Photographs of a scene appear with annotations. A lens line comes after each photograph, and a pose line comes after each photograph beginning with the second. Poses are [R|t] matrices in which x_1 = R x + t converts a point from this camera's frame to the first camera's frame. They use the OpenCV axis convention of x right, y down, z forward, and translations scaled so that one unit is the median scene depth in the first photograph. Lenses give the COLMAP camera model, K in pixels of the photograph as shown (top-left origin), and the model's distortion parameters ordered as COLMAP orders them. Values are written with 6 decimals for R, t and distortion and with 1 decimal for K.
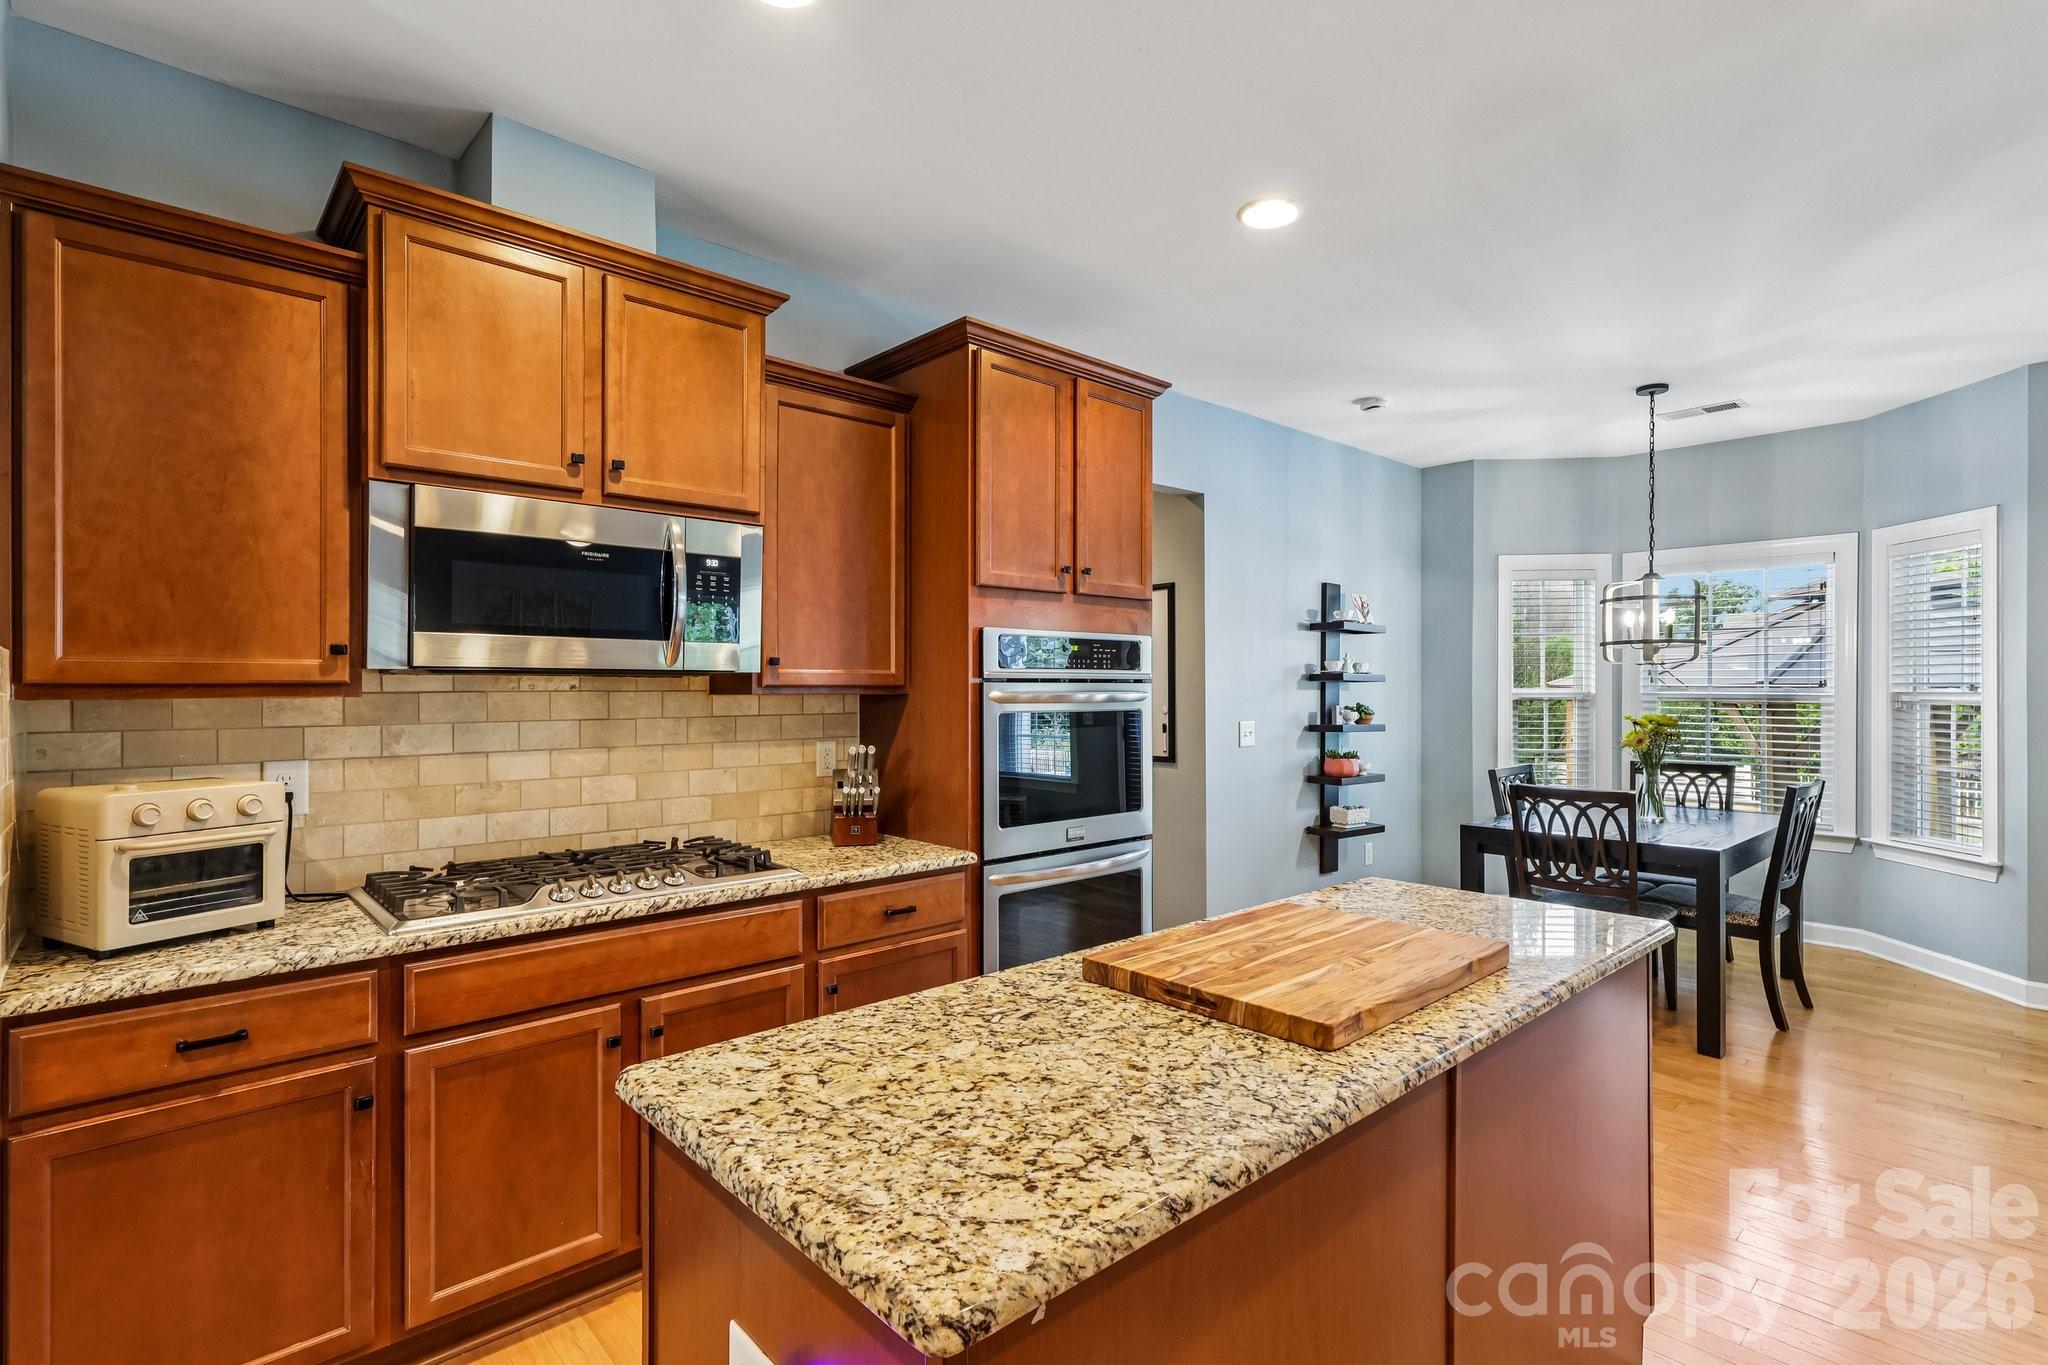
lens RADIAL K [[973.0, 0, 1036.6], [0, 973.0, 687.8], [0, 0, 1]] dist [0.002063, 0.000299]
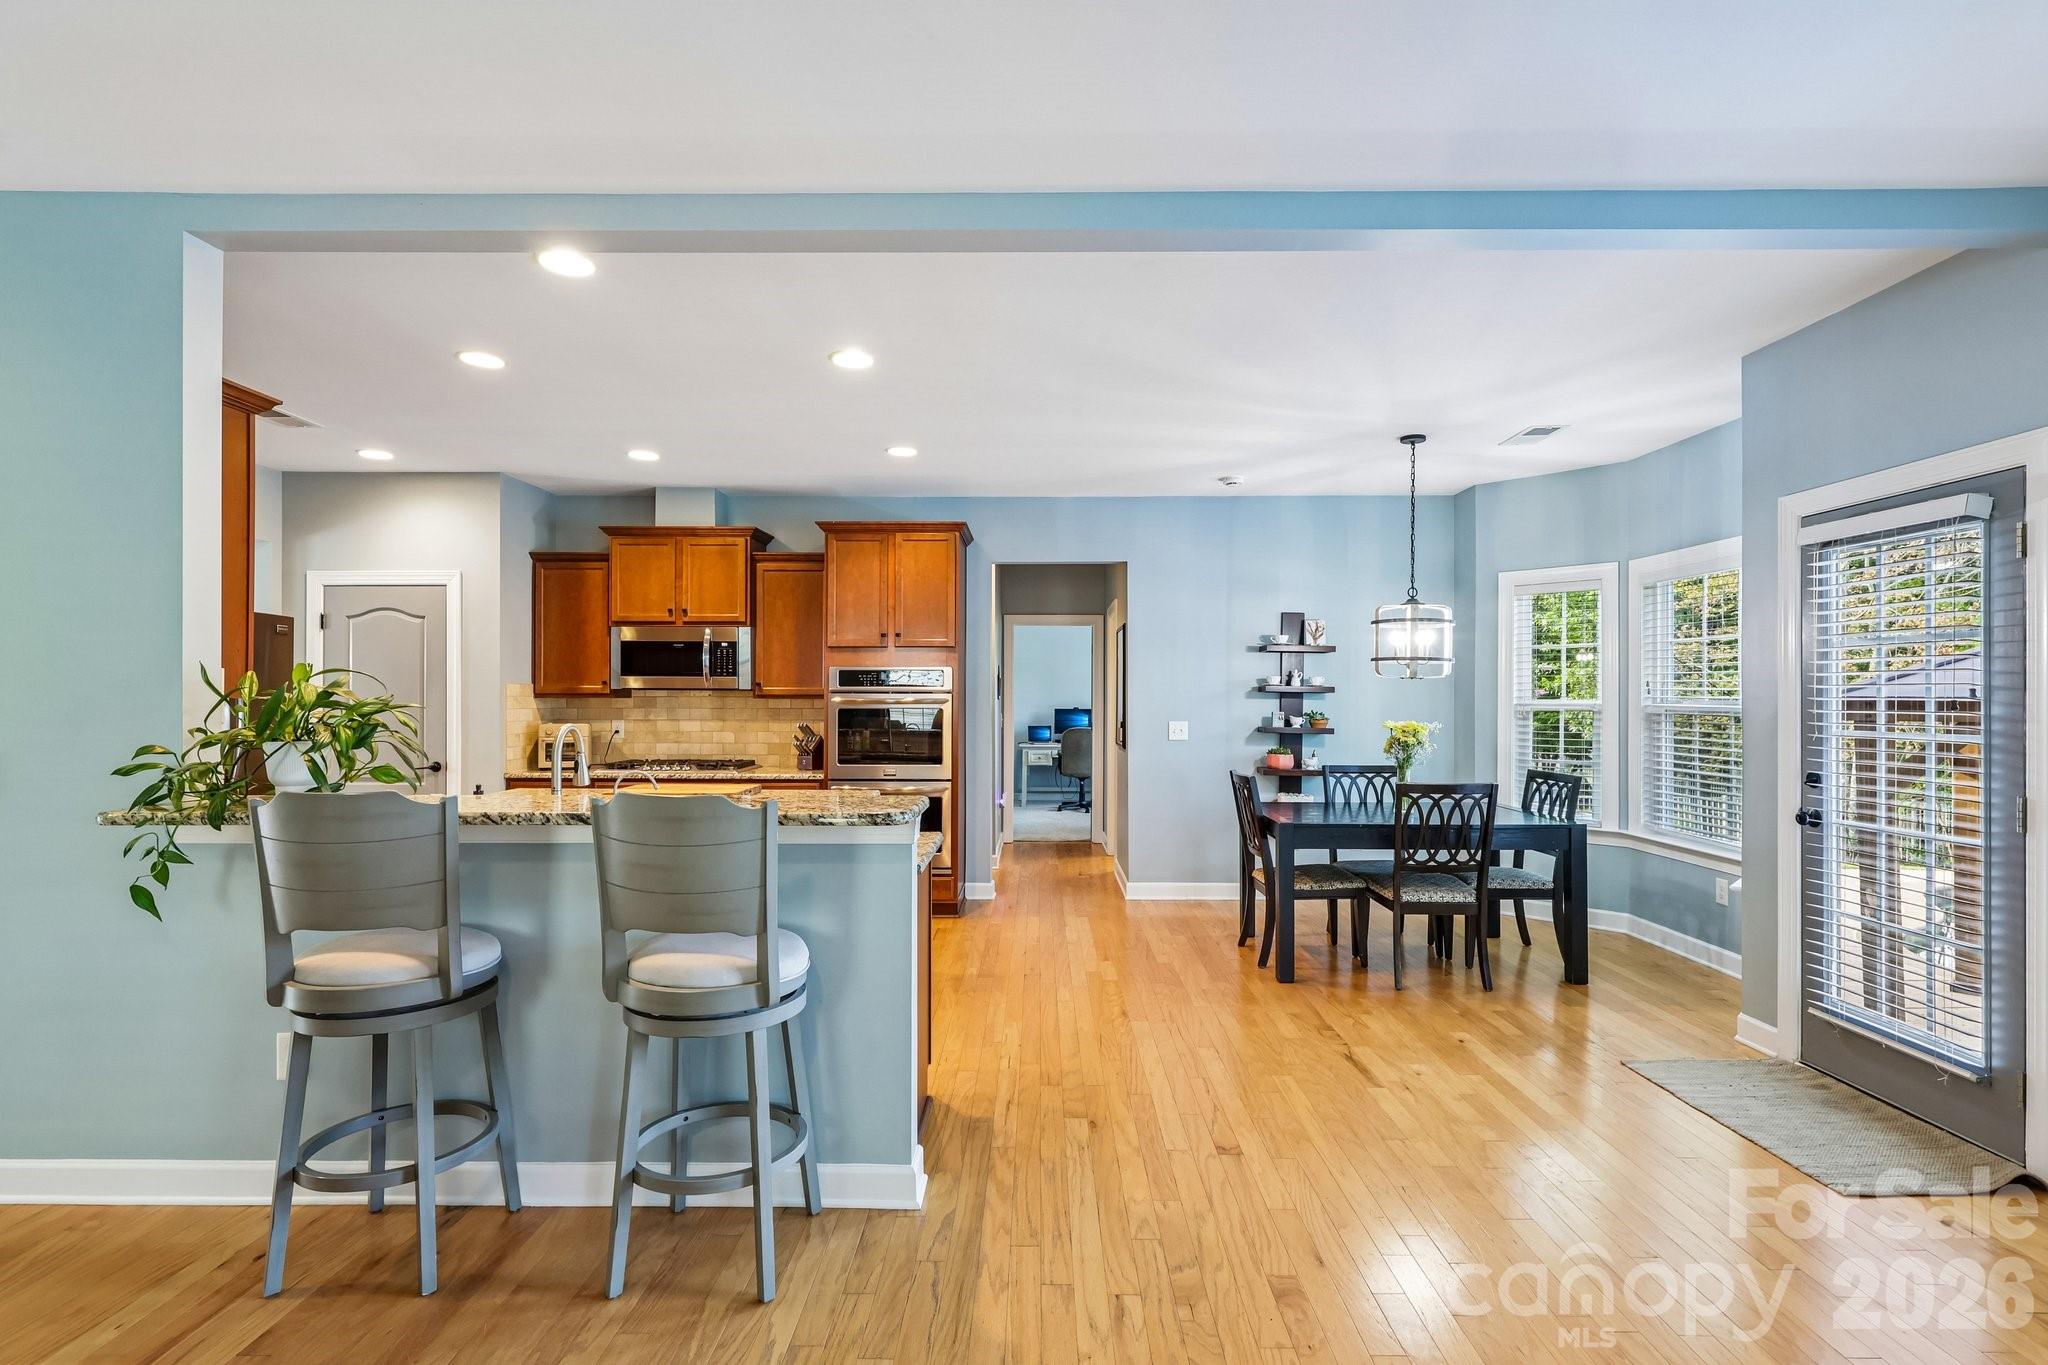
lens RADIAL K [[958.8, 0, 1033.0], [0, 958.8, 691.0], [0, 0, 1]] dist [0.001478, 0.000411]
pose [[0.727341, 0.000227, -0.686277, 1.561574], [-0.003850, 0.999986, -0.003750, -0.004251], [0.686266, 0.005369, 0.727331, -0.182142]]
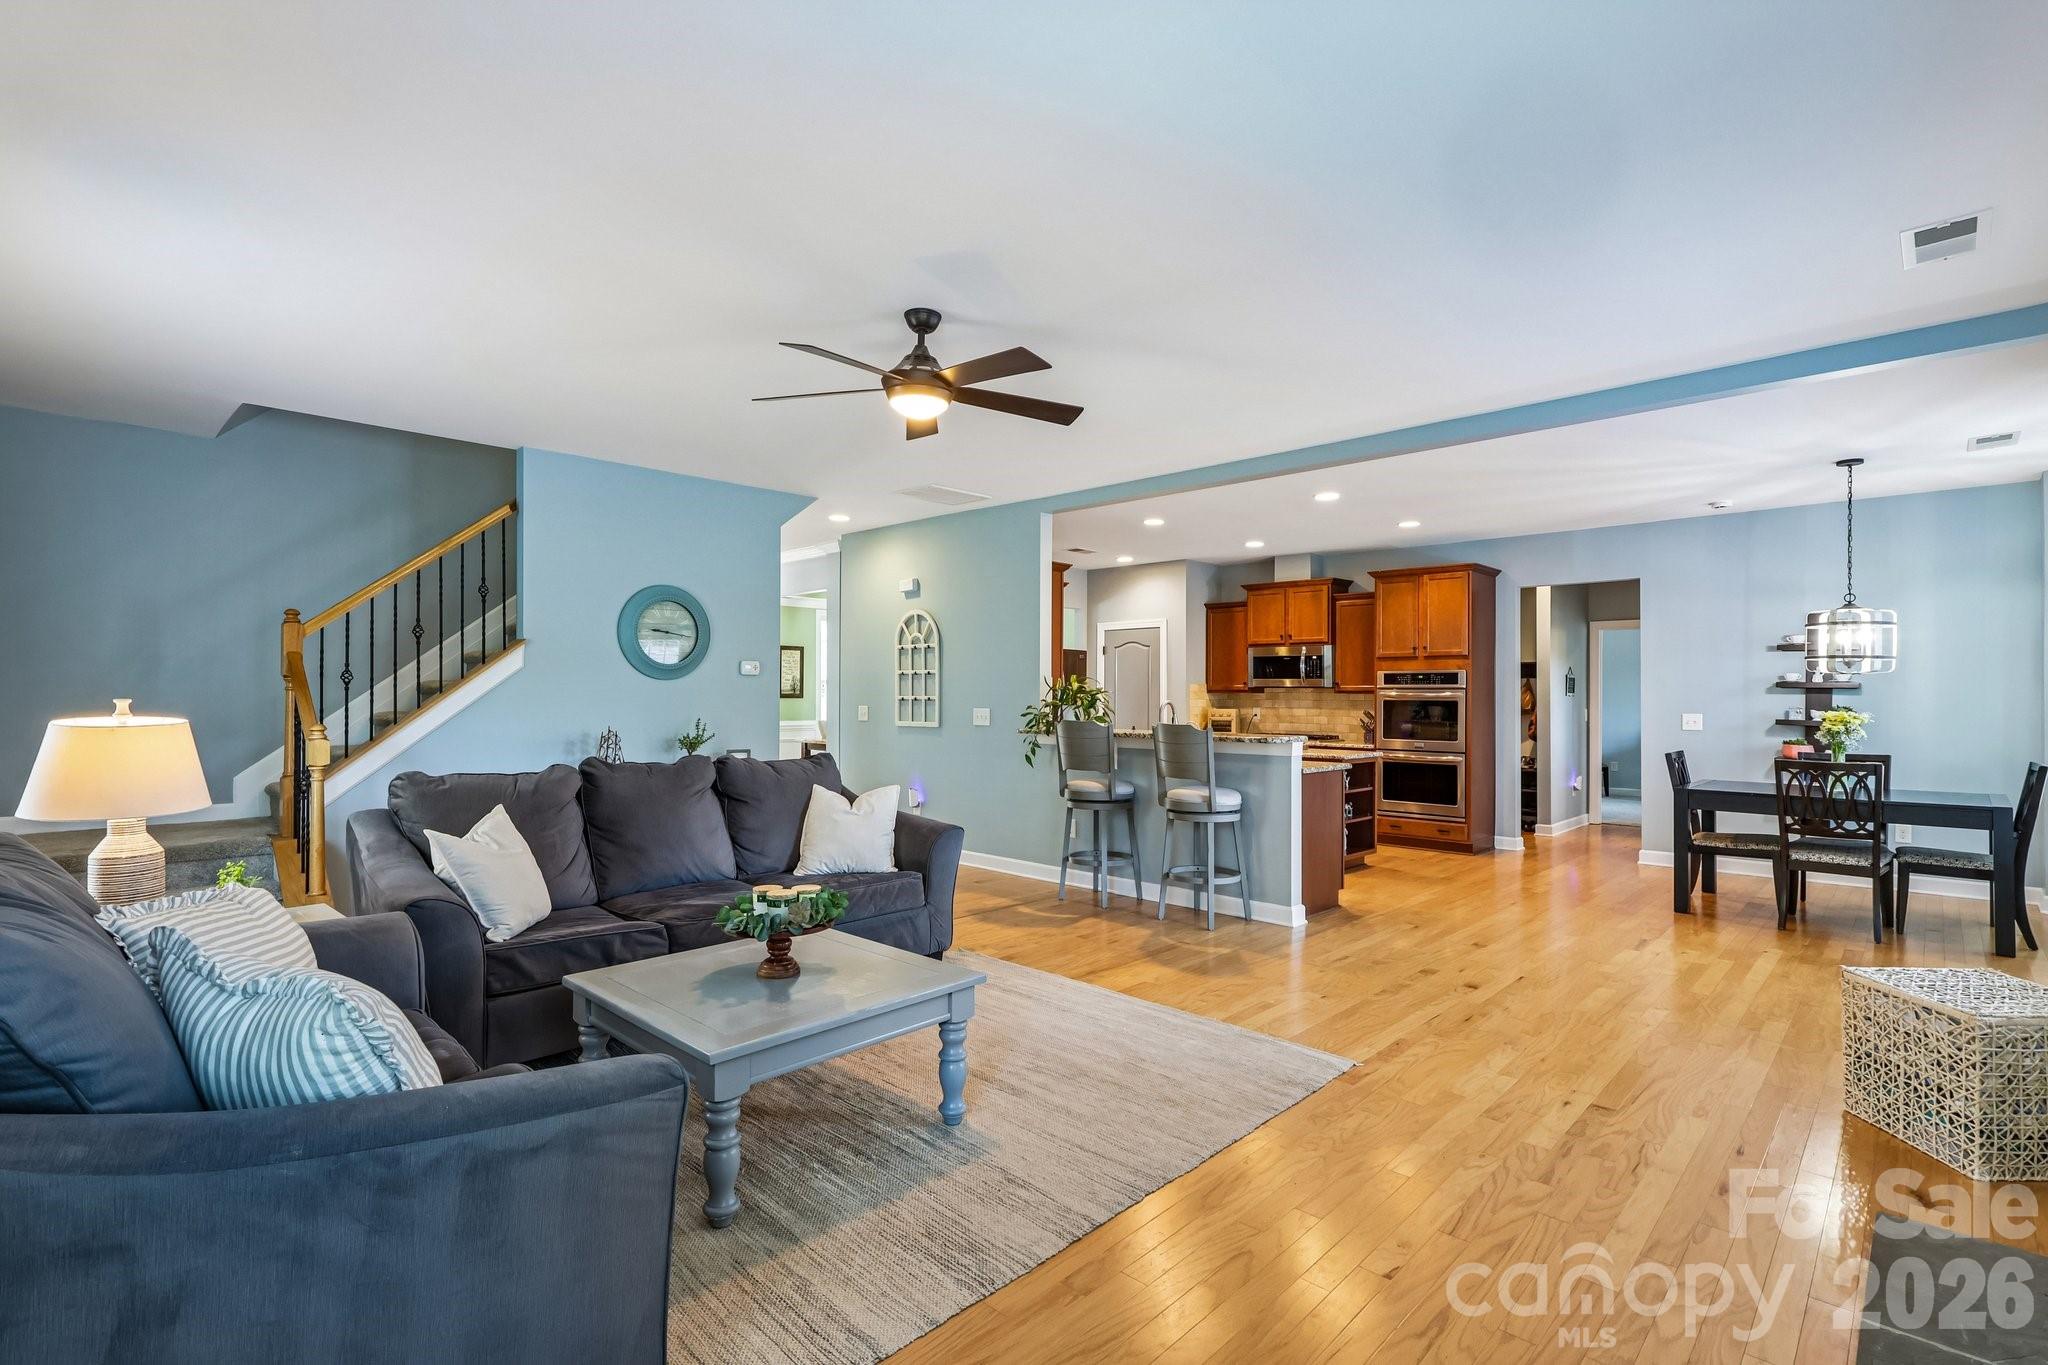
lens RADIAL K [[958.8, 0, 1033.0], [0, 958.8, 691.0], [0, 0, 1]] dist [0.001478, 0.000411]
pose [[0.063848, -0.002827, -0.997956, 2.655360], [-0.006202, 0.999976, -0.003229, 0.014295], [0.997940, 0.006396, 0.063829, -0.238934]]
